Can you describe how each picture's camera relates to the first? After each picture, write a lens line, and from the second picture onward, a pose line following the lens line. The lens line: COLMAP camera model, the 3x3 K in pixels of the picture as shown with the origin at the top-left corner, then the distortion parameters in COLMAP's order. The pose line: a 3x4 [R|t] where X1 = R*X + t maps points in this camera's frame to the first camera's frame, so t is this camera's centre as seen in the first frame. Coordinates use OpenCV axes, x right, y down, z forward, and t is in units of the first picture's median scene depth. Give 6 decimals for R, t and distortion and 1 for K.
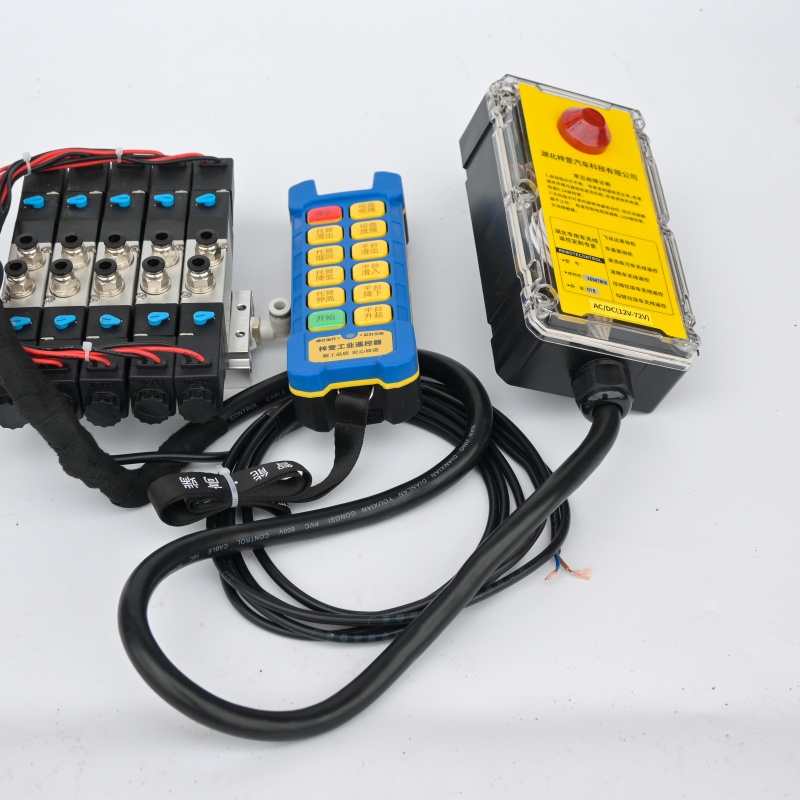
lens RADIAL K [[1851.8, 0, 400.0], [0, 1851.8, 400.0], [0, 0, 1]] dist [-0.014550, 0.094910]
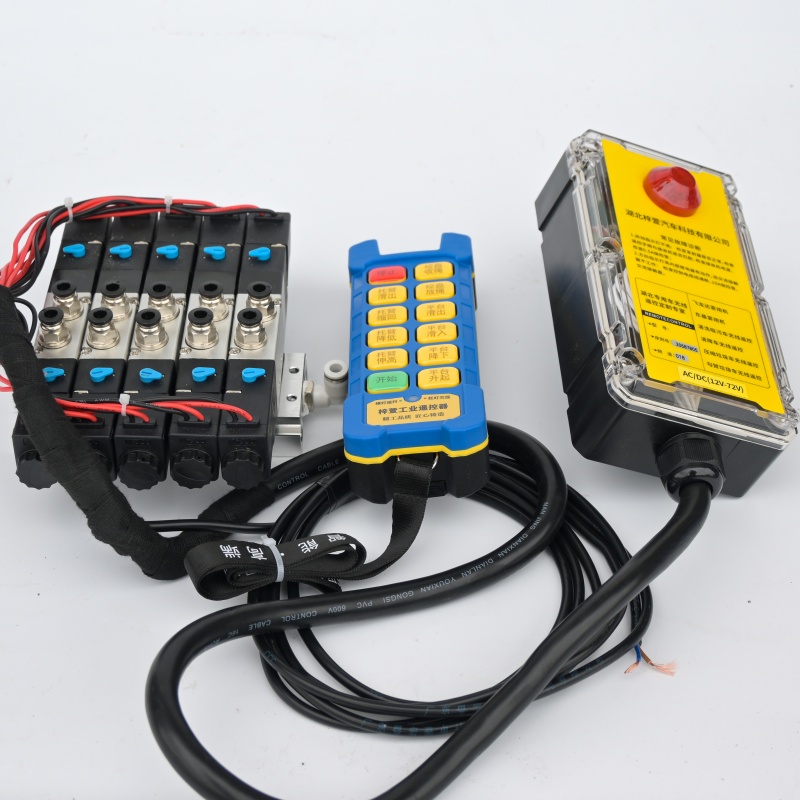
lens RADIAL K [[1851.8, 0, 400.0], [0, 1851.8, 400.0], [0, 0, 1]] dist [-0.014550, 0.094910]
pose [[0.999273, 0.031413, -0.021610, -0.013547], [-0.033015, 0.996385, -0.078272, 0.036745], [0.019074, 0.078929, 0.996698, 0.092609]]
